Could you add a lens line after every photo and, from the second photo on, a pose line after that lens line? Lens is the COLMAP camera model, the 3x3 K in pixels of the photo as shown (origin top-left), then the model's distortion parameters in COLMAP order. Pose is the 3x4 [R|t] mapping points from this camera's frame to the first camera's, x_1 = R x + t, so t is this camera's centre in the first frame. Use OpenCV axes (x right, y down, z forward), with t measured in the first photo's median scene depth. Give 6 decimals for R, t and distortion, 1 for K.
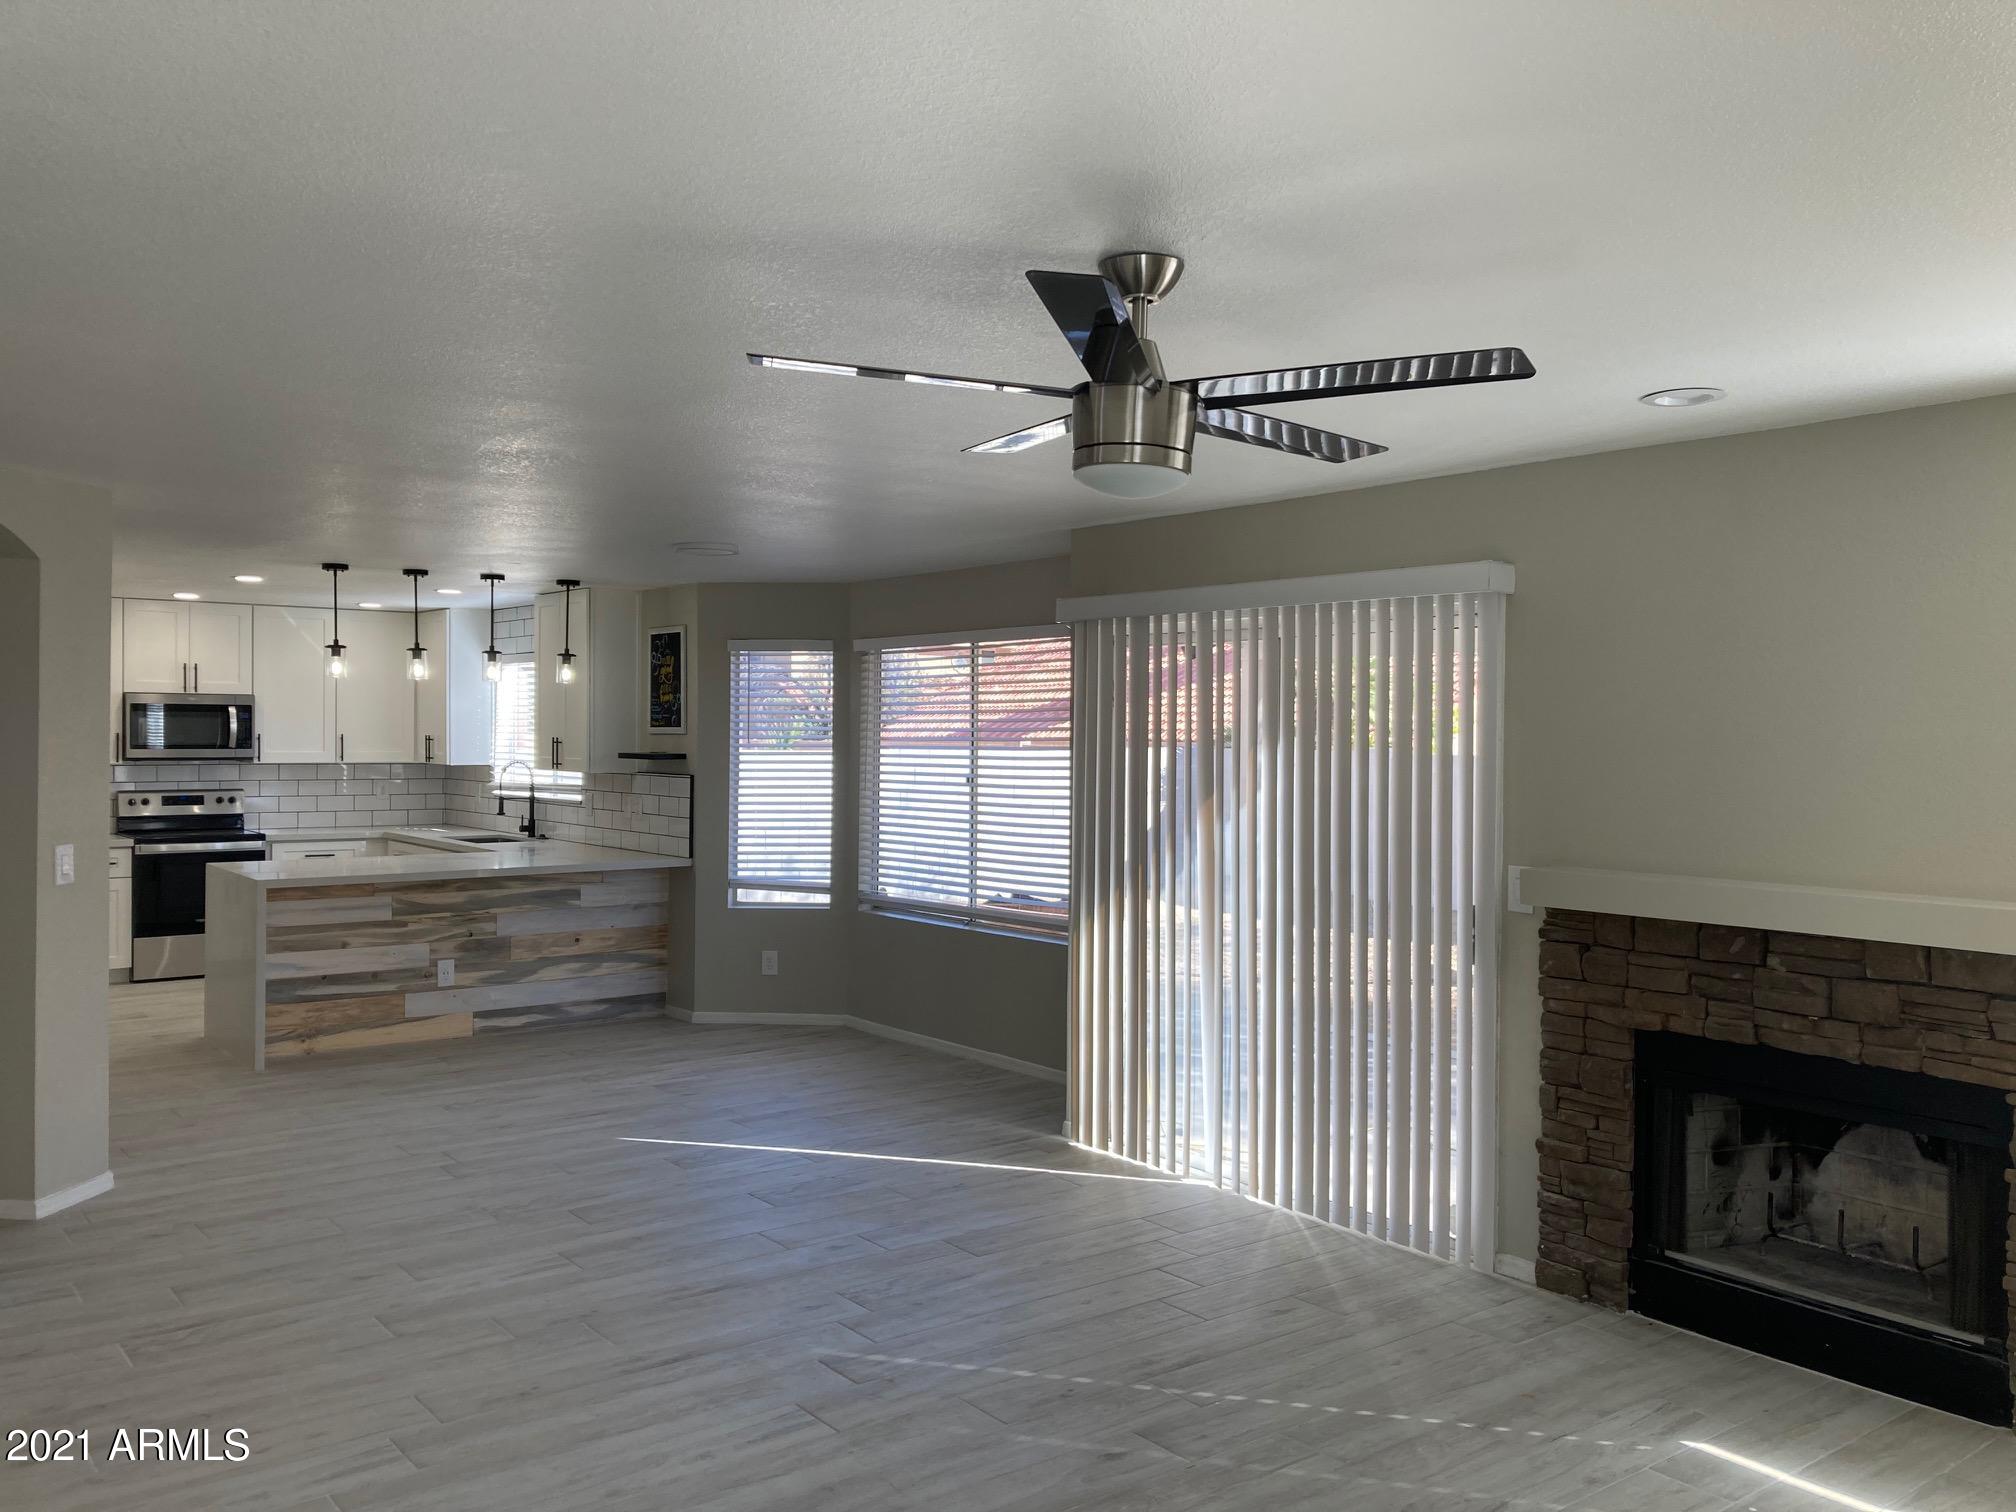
lens RADIAL K [[1651.4, 0, 1010.9], [0, 1651.4, 720.1], [0, 0, 1]] dist [0.042353, -0.005295]
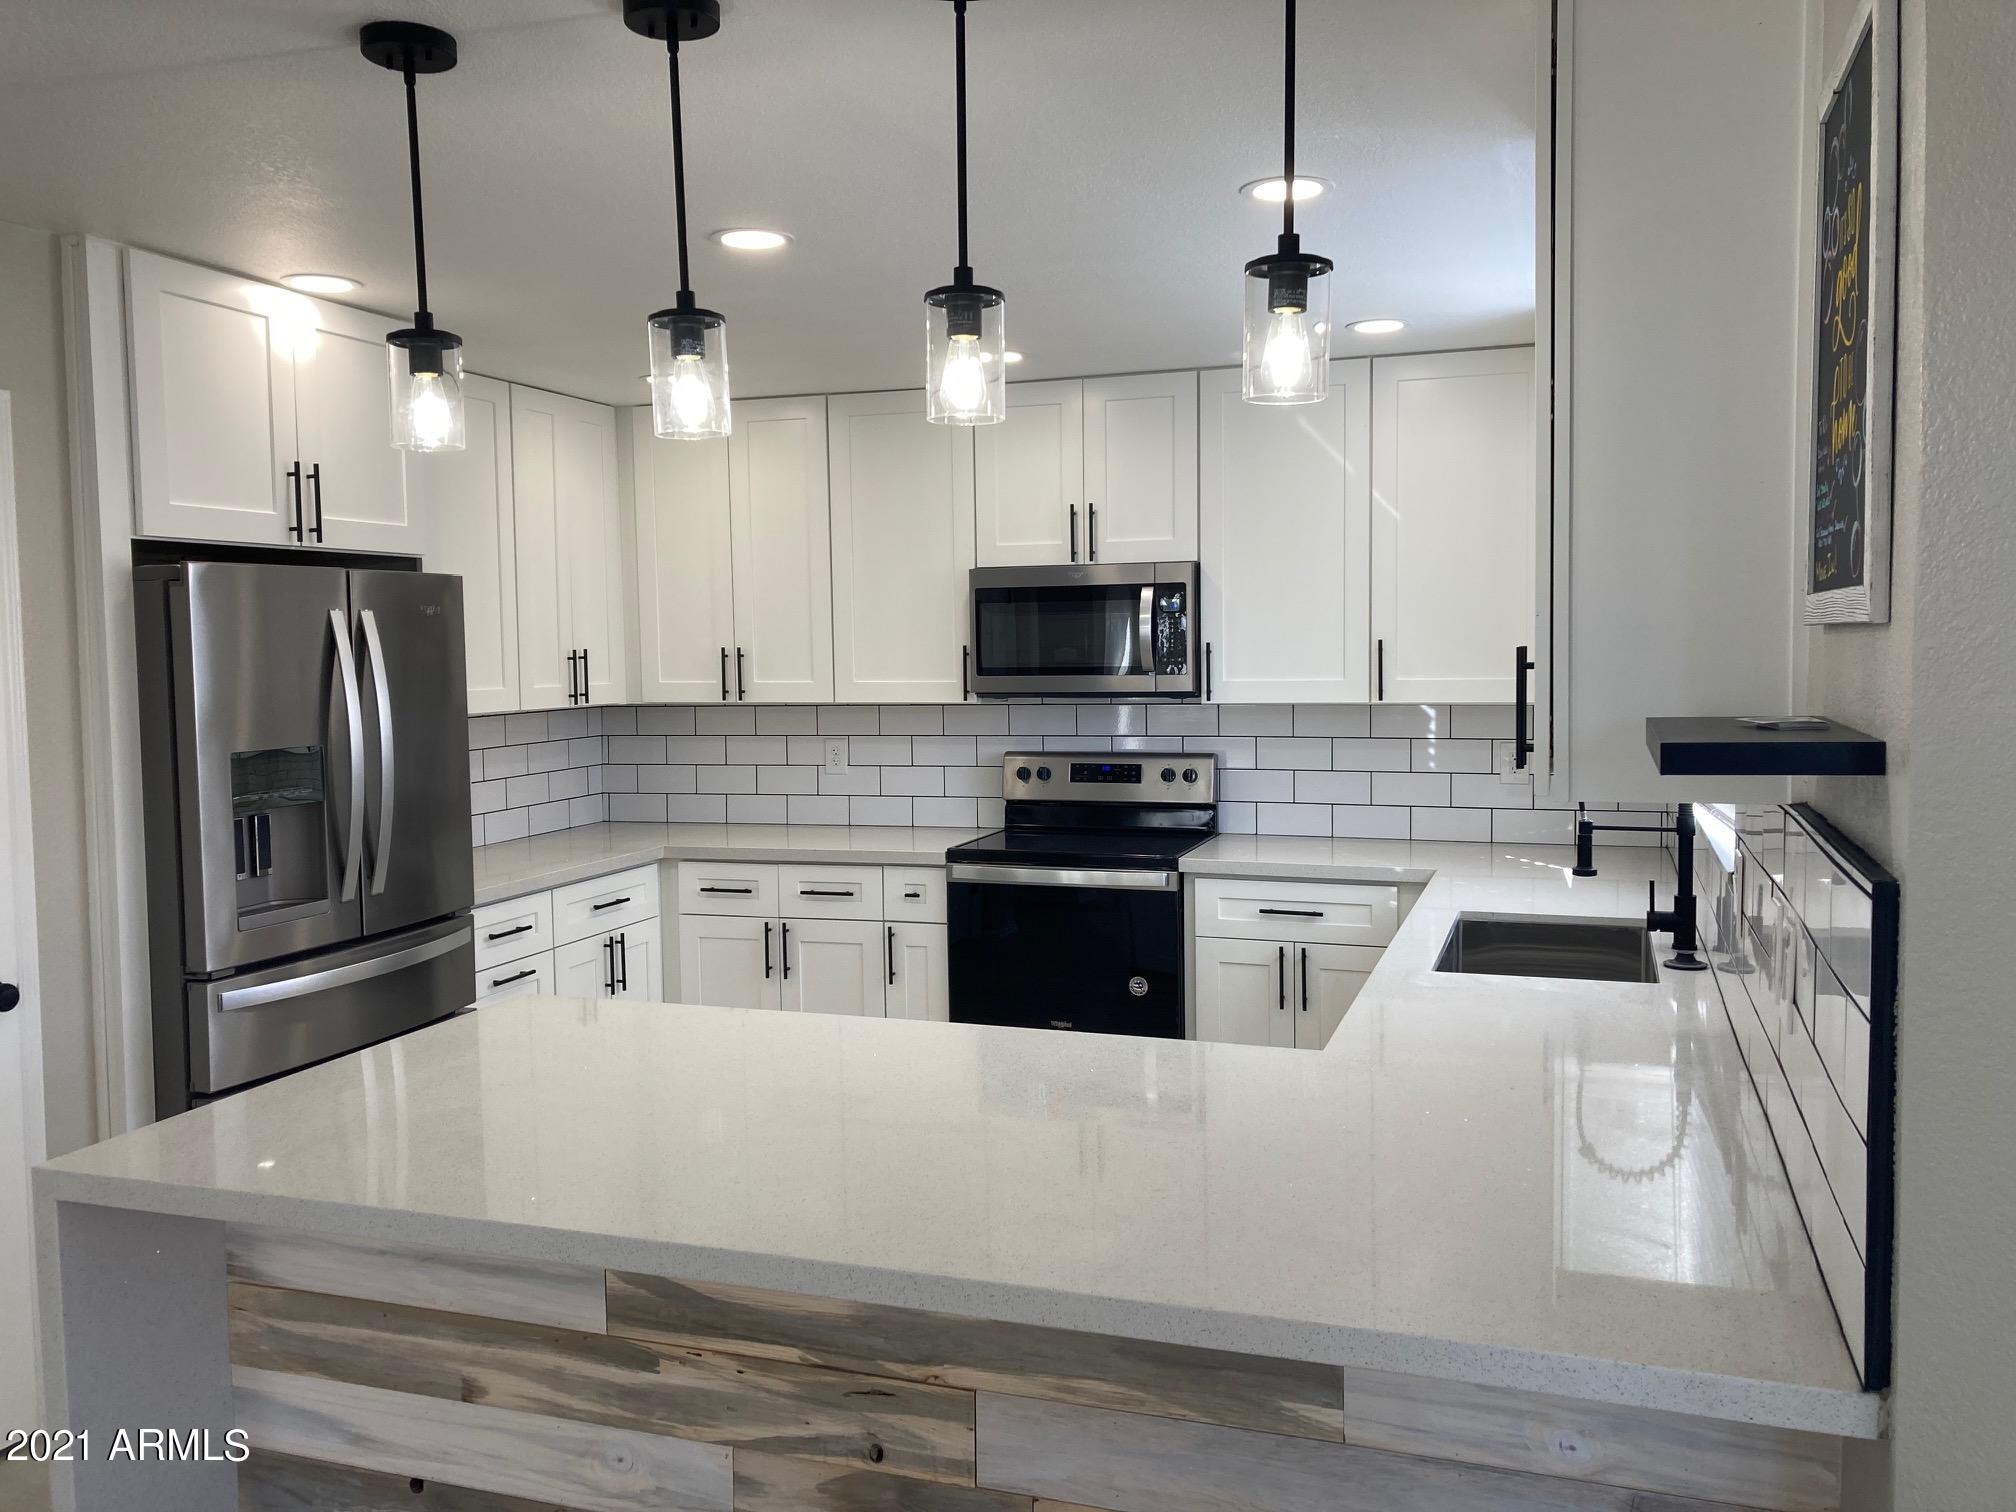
lens RADIAL K [[1651.4, 0, 1010.9], [0, 1651.4, 720.1], [0, 0, 1]] dist [0.042353, -0.005295]
pose [[0.550628, 0.028692, -0.834258, -0.087071], [0.020538, 0.998641, 0.047901, 0.006663], [0.834498, -0.043510, 0.549290, 0.701352]]
